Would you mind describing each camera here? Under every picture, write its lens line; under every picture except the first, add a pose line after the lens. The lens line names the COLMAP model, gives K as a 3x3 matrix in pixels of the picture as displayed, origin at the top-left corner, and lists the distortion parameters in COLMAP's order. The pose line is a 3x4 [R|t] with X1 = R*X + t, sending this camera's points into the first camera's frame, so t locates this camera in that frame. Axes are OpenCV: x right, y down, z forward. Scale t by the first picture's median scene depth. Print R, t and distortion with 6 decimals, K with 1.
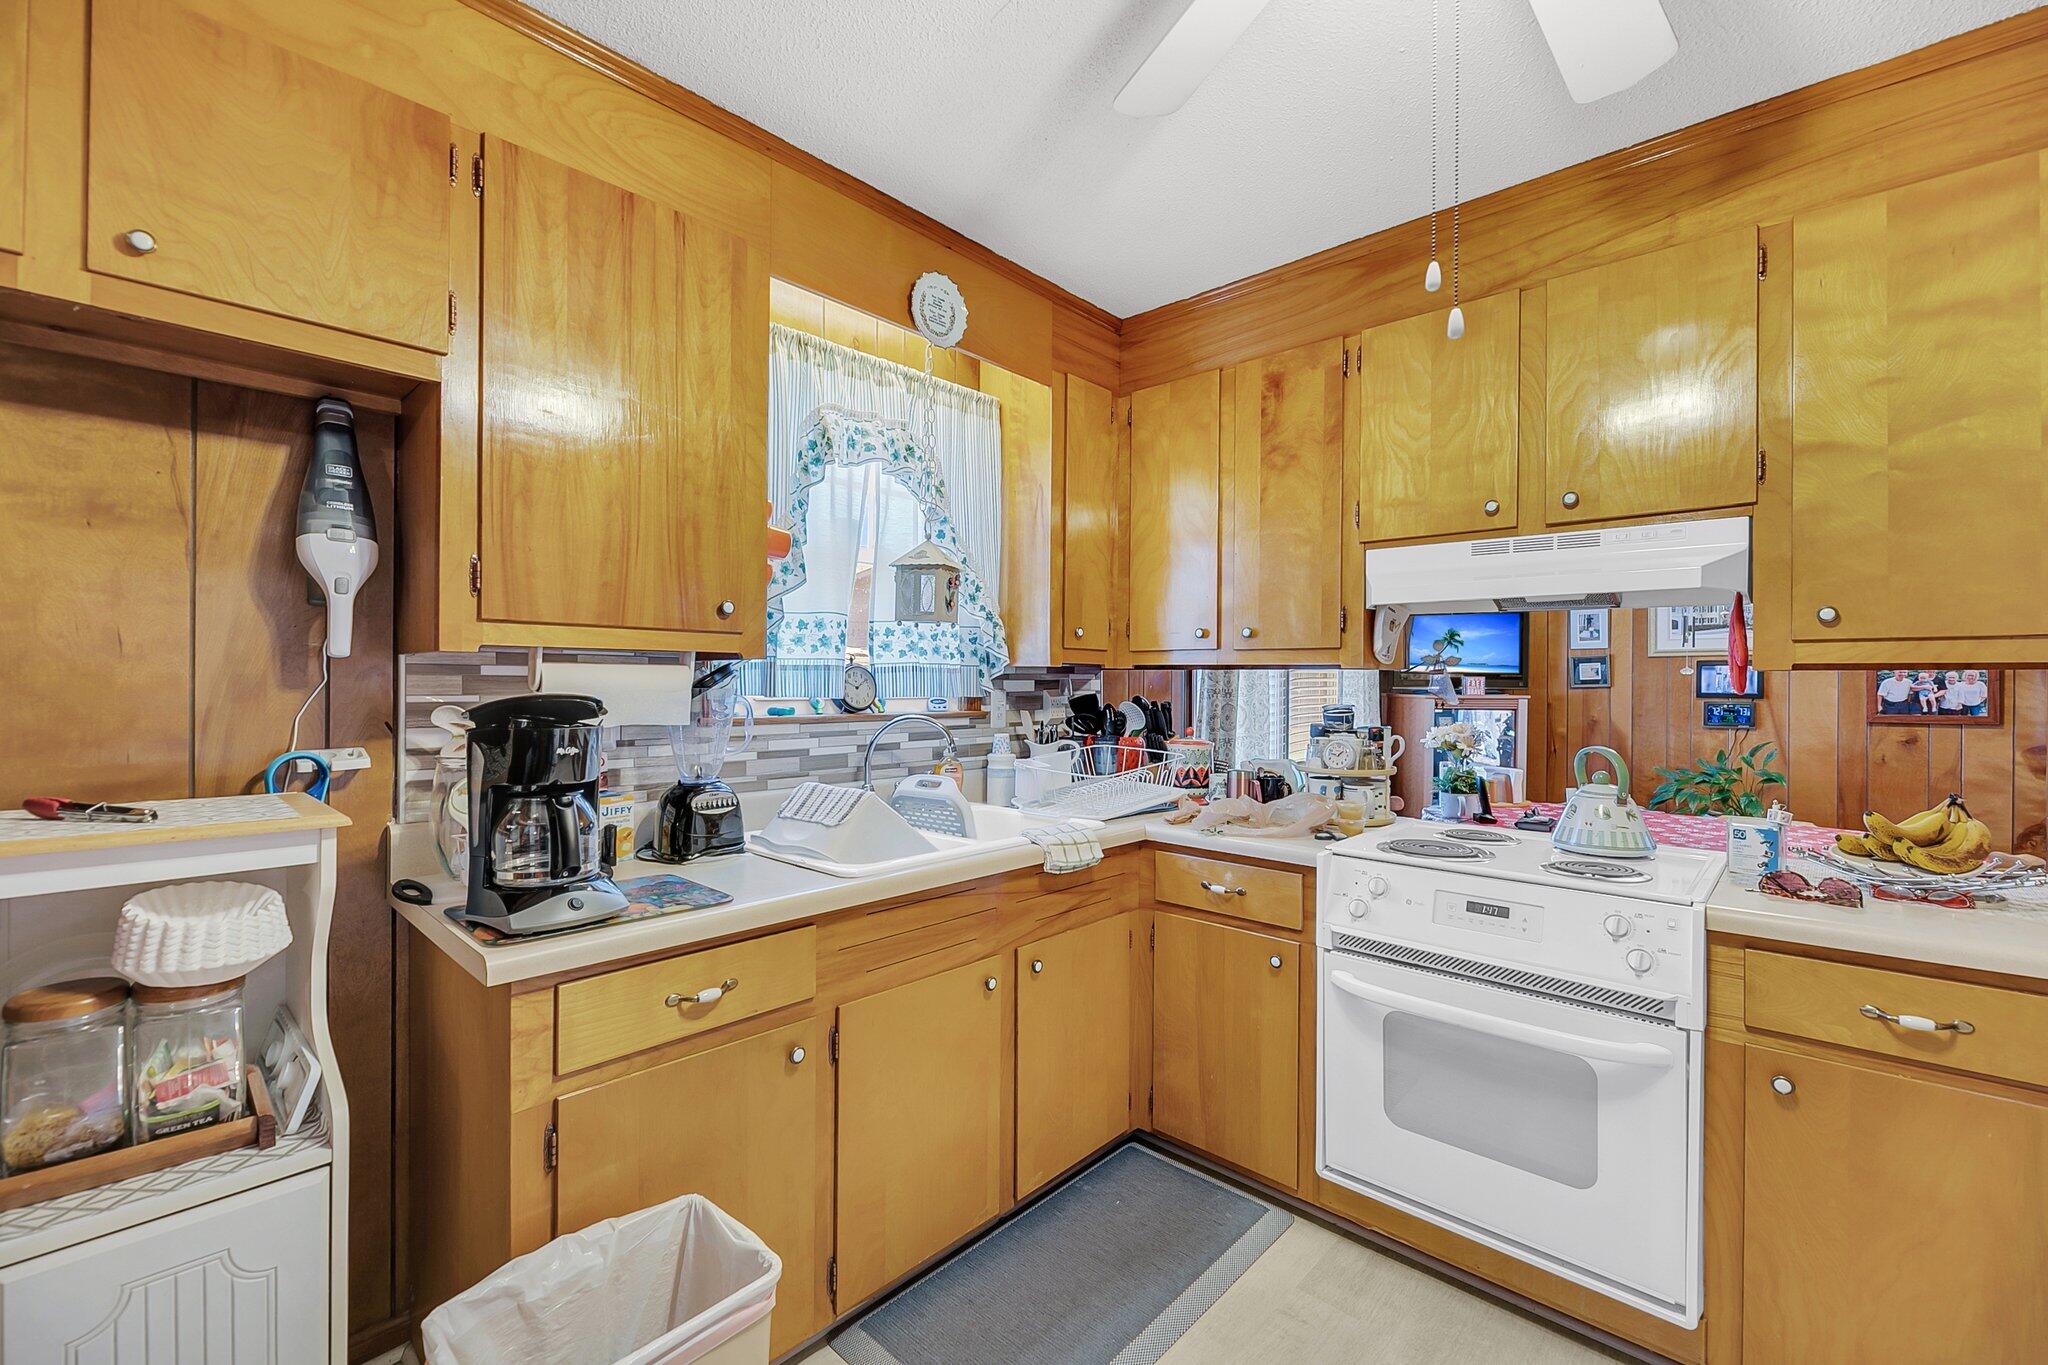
lens RADIAL K [[837.0, 0, 1031.1], [0, 837.0, 675.4], [0, 0, 1]] dist [-0.001167, -0.000159]
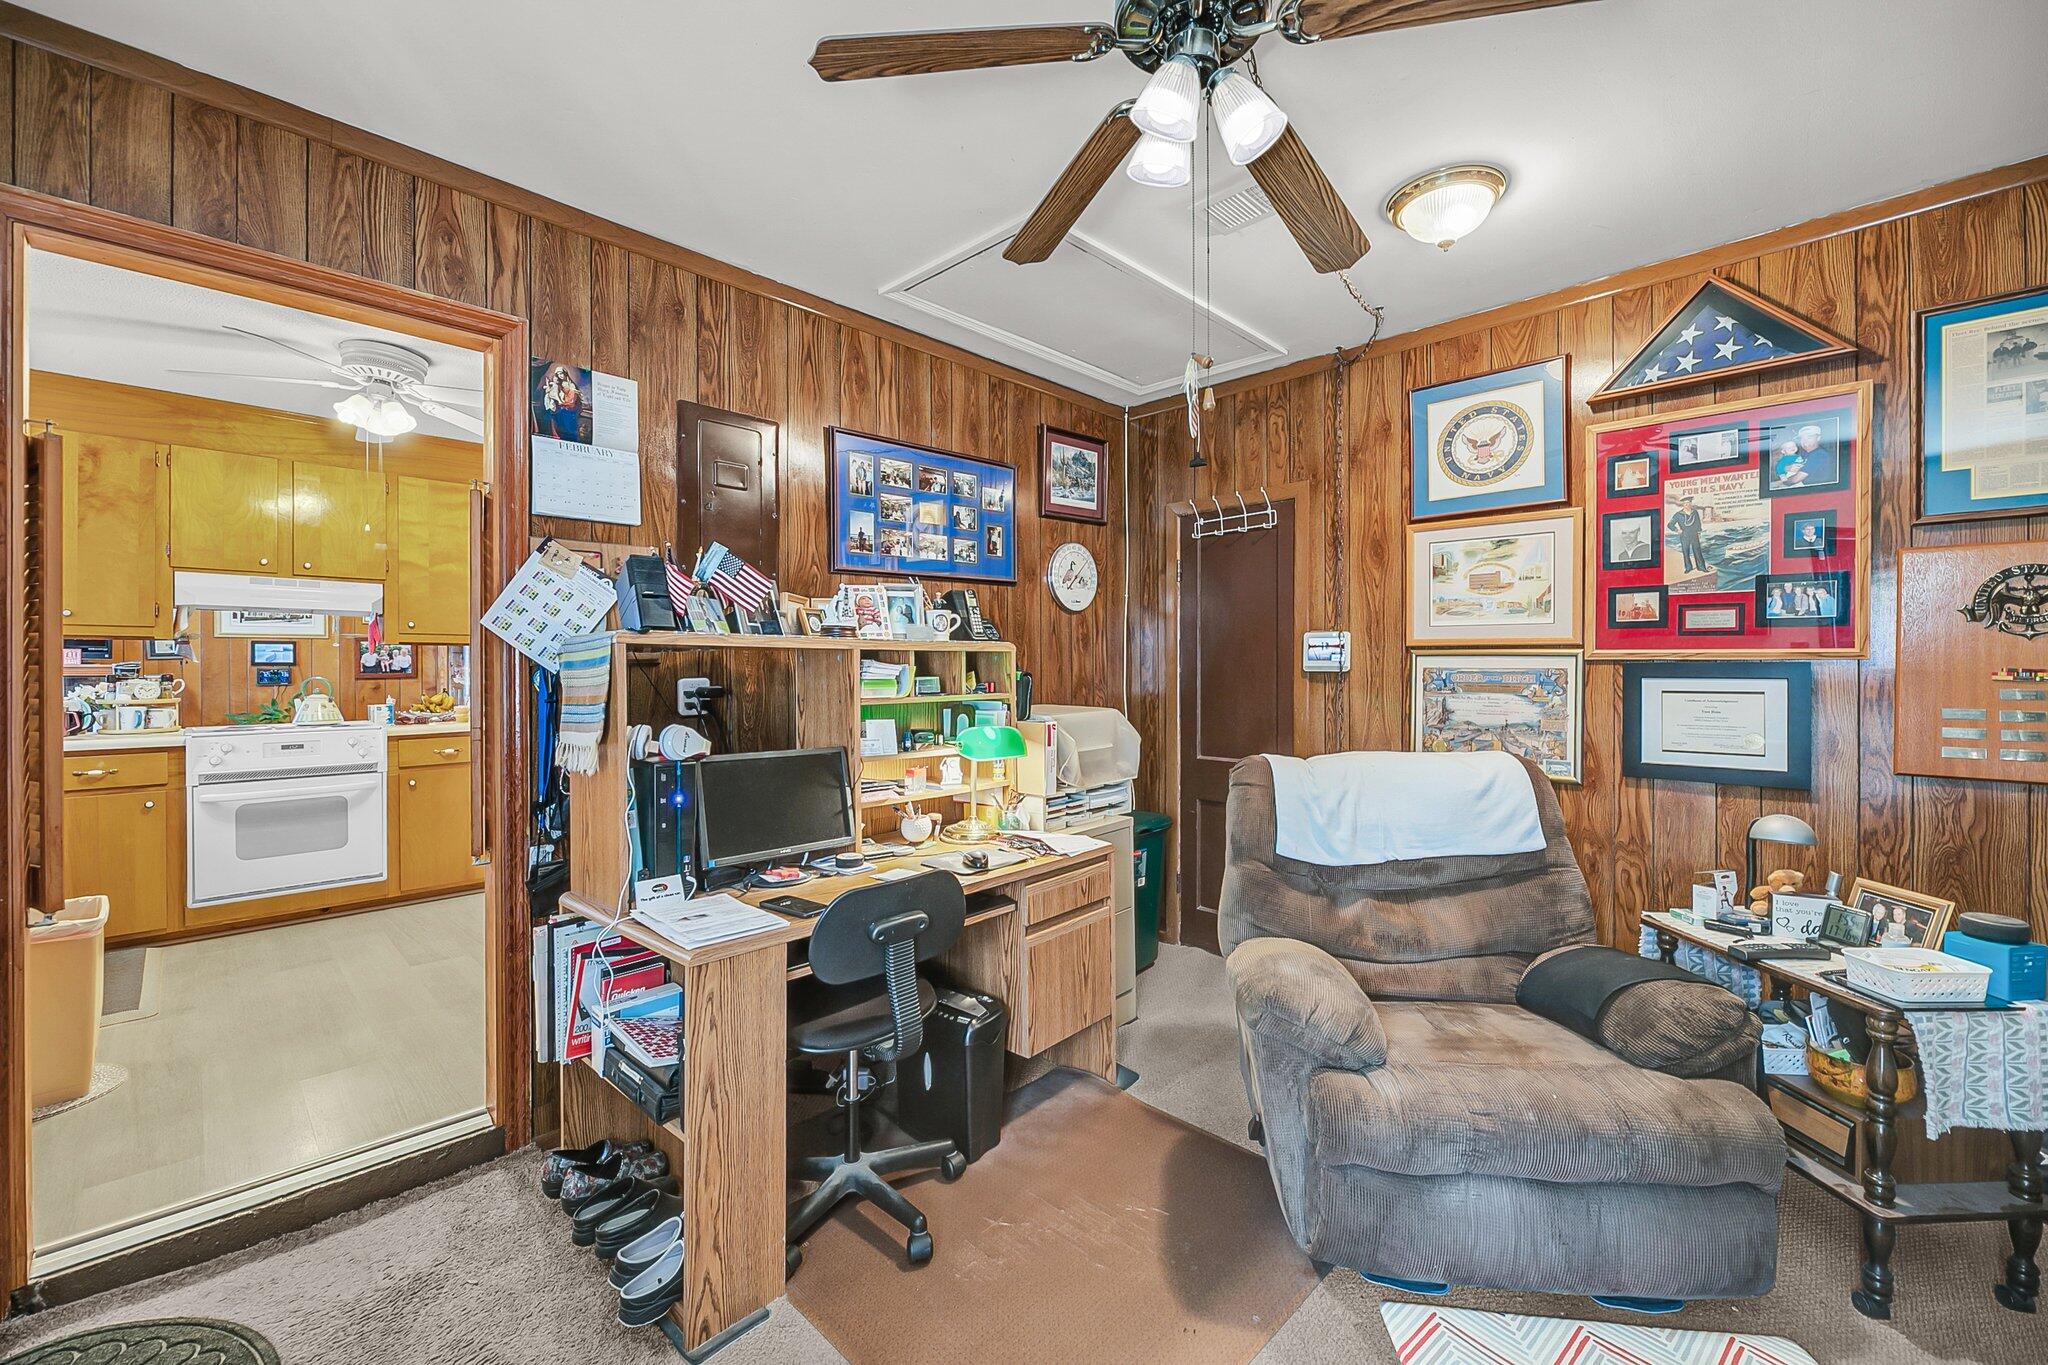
lens RADIAL K [[837.0, 0, 1031.1], [0, 837.0, 675.4], [0, 0, 1]] dist [-0.001167, -0.000159]
pose [[0.017190, -0.014153, 0.999752, -1.143128], [-0.002281, 0.999897, 0.014194, 0.033143], [-0.999850, -0.002524, 0.017156, -0.706561]]
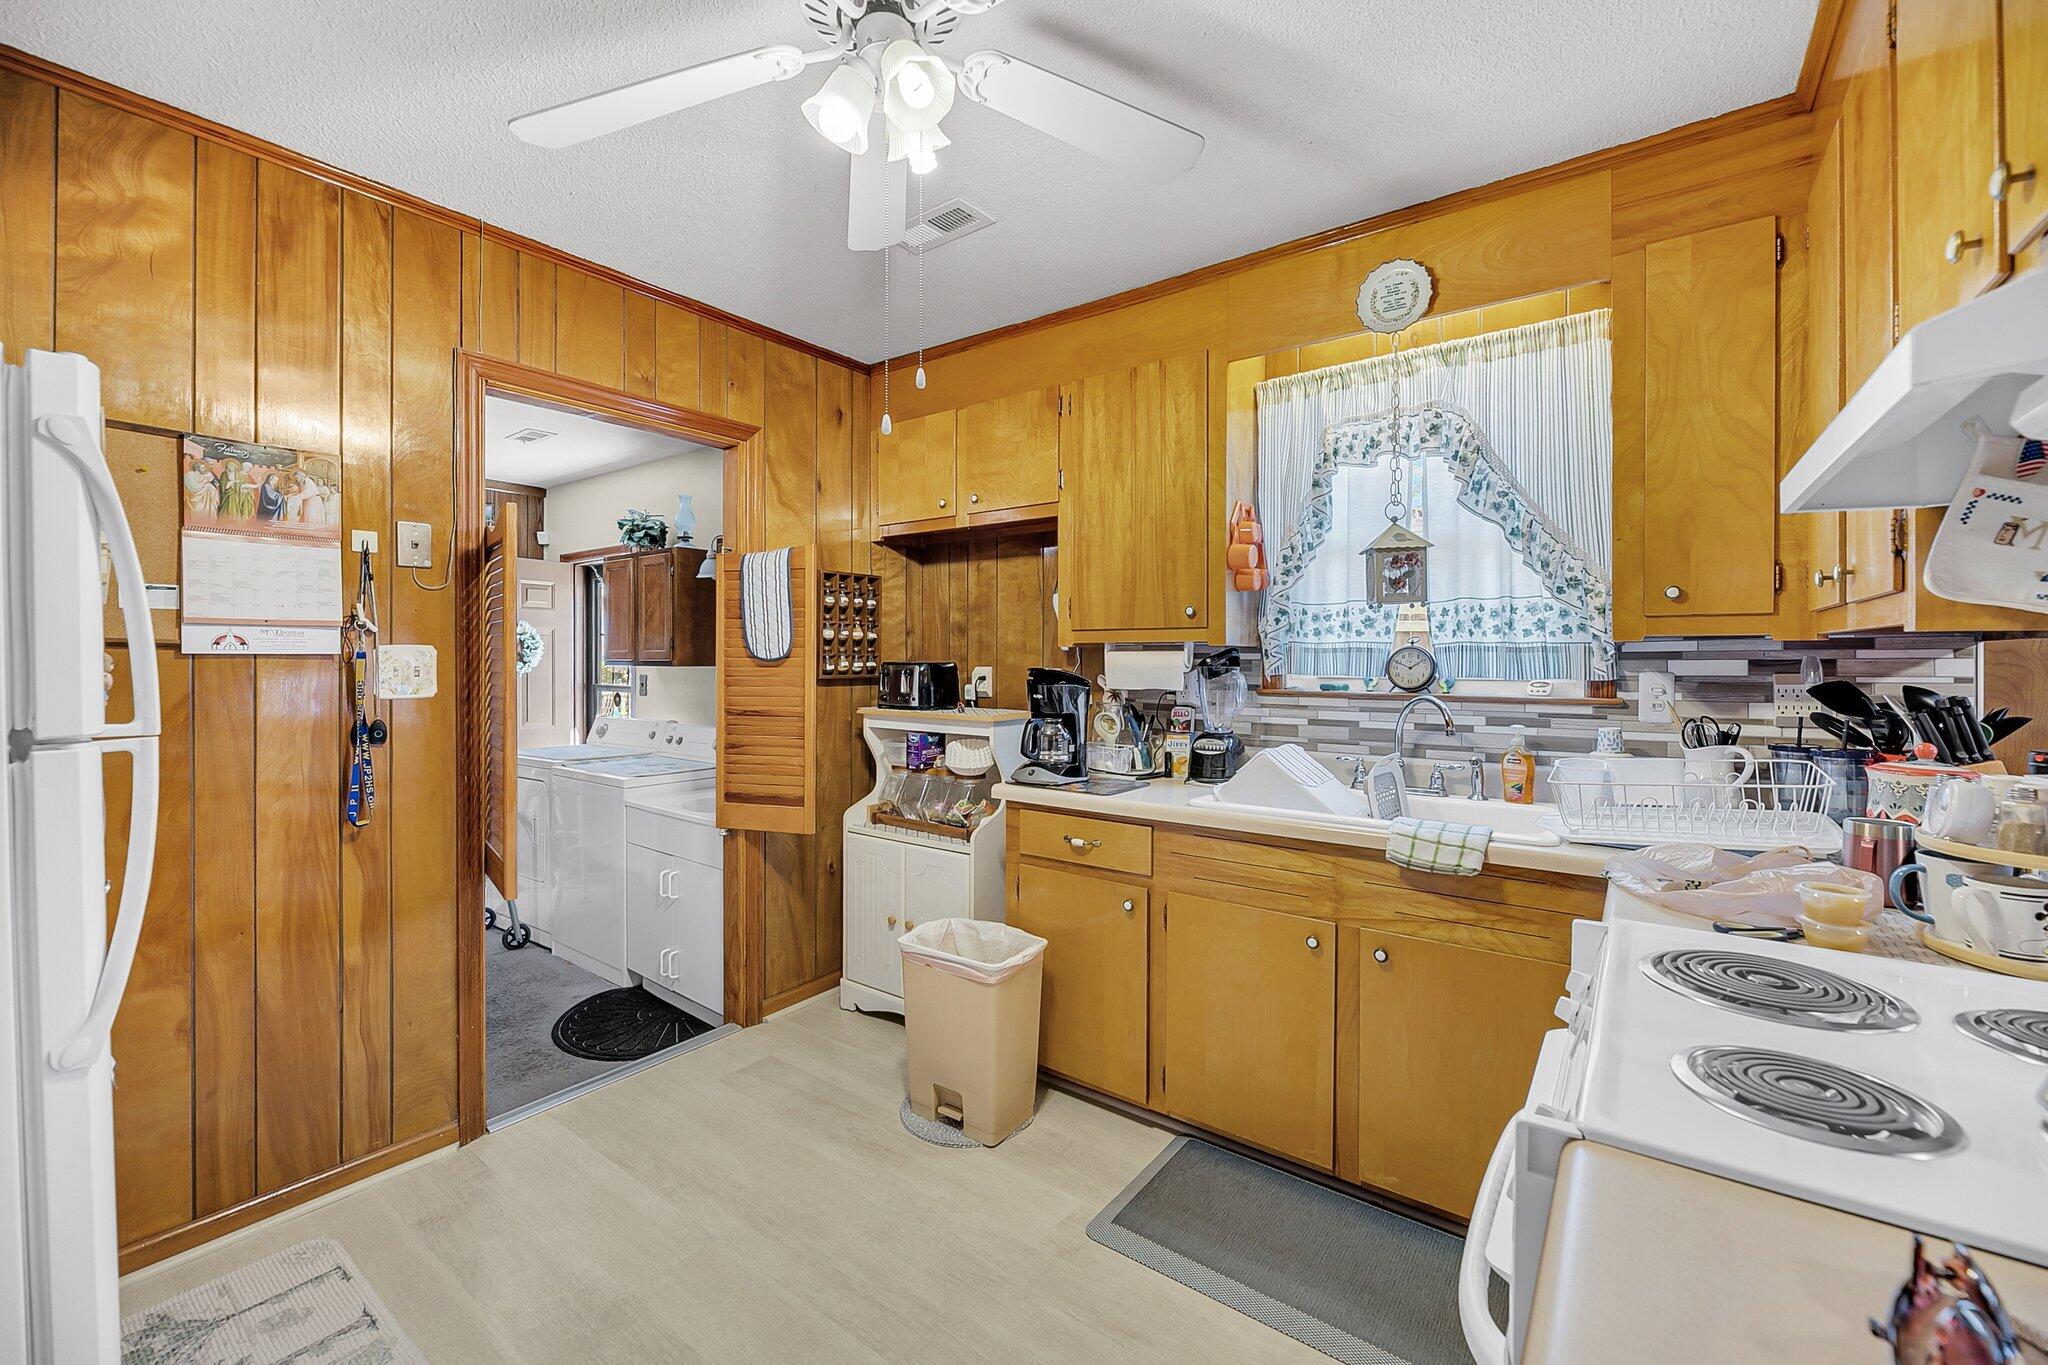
lens RADIAL K [[848.2, 0, 1027.2], [0, 848.2, 659.7], [0, 0, 1]] dist [-0.003034, -0.000543]
pose [[0.111974, -0.003529, -0.993705, 0.736570], [0.005900, 0.999978, -0.002886, 0.004325], [0.993694, -0.005539, 0.111993, 0.375246]]
